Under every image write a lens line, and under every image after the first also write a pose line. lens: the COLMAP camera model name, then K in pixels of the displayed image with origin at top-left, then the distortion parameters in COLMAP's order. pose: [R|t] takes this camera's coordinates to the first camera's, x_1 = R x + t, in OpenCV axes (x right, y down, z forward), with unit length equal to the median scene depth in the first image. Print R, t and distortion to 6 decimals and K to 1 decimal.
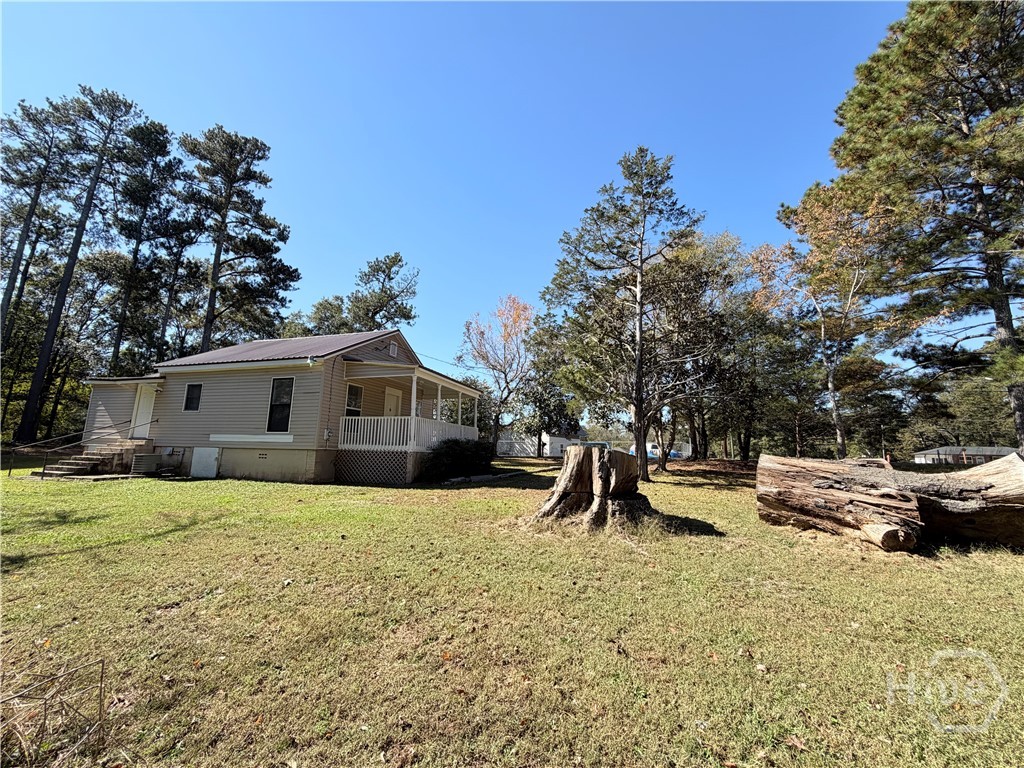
lens RADIAL K [[408.8, 0, 508.4], [0, 408.8, 382.8], [0, 0, 1]] dist [0.000380, 0.000567]
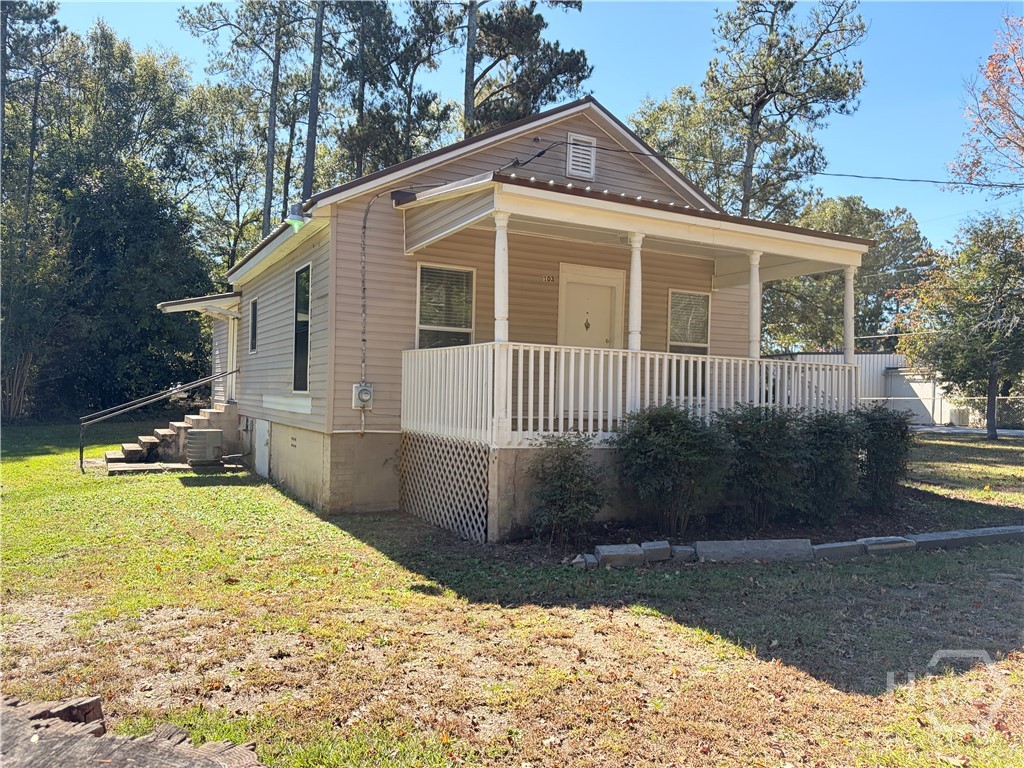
lens RADIAL K [[772.8, 0, 513.2], [0, 772.8, 388.3], [0, 0, 1]] dist [0.057091, -0.058499]
pose [[0.714088, -0.008848, -0.700000, 0.084166], [0.107743, 0.989396, 0.097406, 0.025172], [0.691715, -0.144976, 0.707469, 0.237485]]
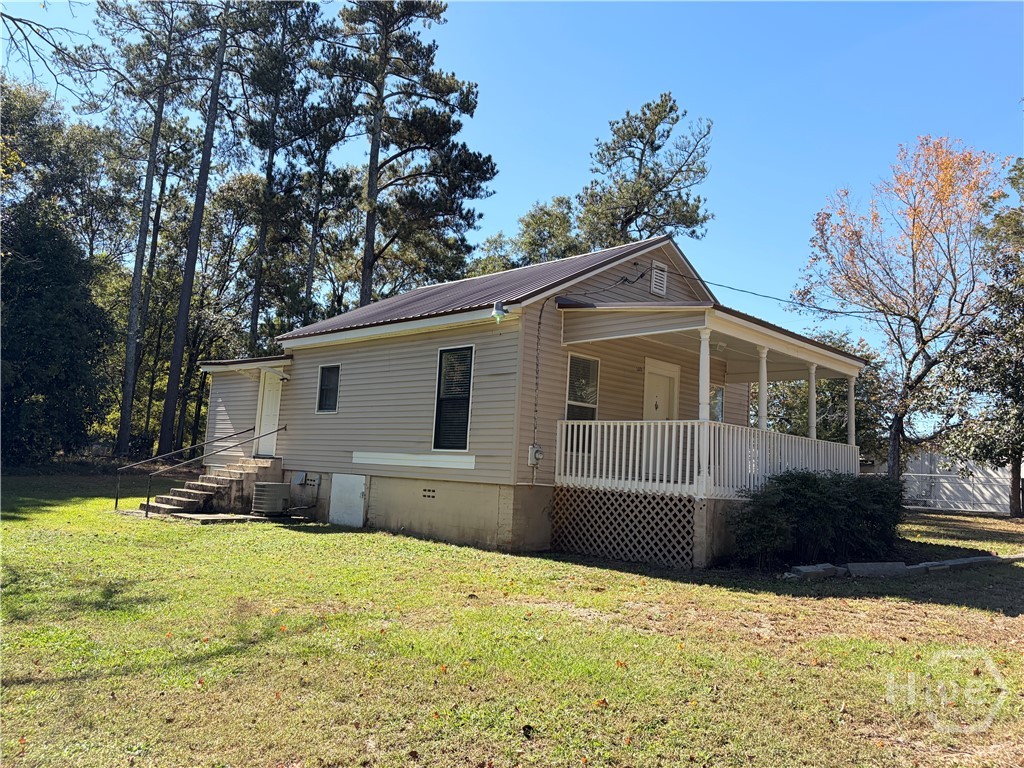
lens RADIAL K [[772.8, 0, 511.2], [0, 772.8, 388.4], [0, 0, 1]] dist [0.057091, -0.058499]
pose [[0.887926, -0.021462, -0.459485, -0.012265], [0.040983, 0.998629, 0.032553, 0.004540], [0.458157, -0.047736, 0.887589, 0.061984]]
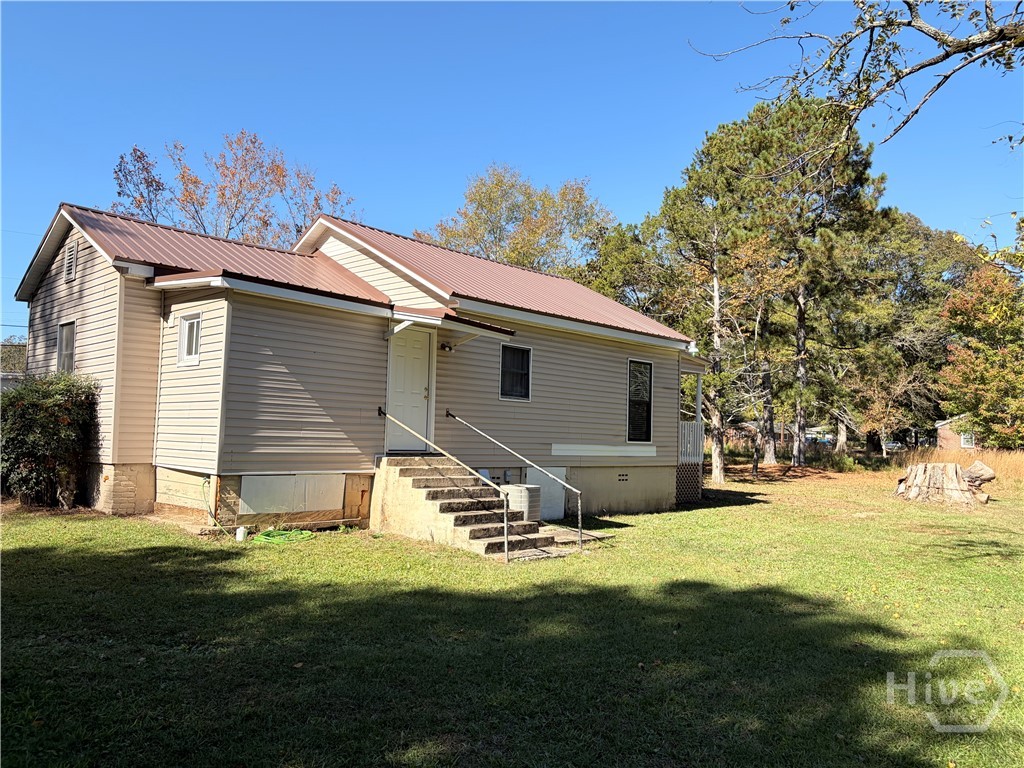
lens RADIAL K [[772.8, 0, 510.1], [0, 772.8, 385.3], [0, 0, 1]] dist [0.057091, -0.058499]
pose [[0.446130, 0.052426, 0.893431, -0.771510], [-0.167889, 0.985463, 0.026008, 0.012789], [-0.879080, -0.161600, 0.448446, 0.265898]]
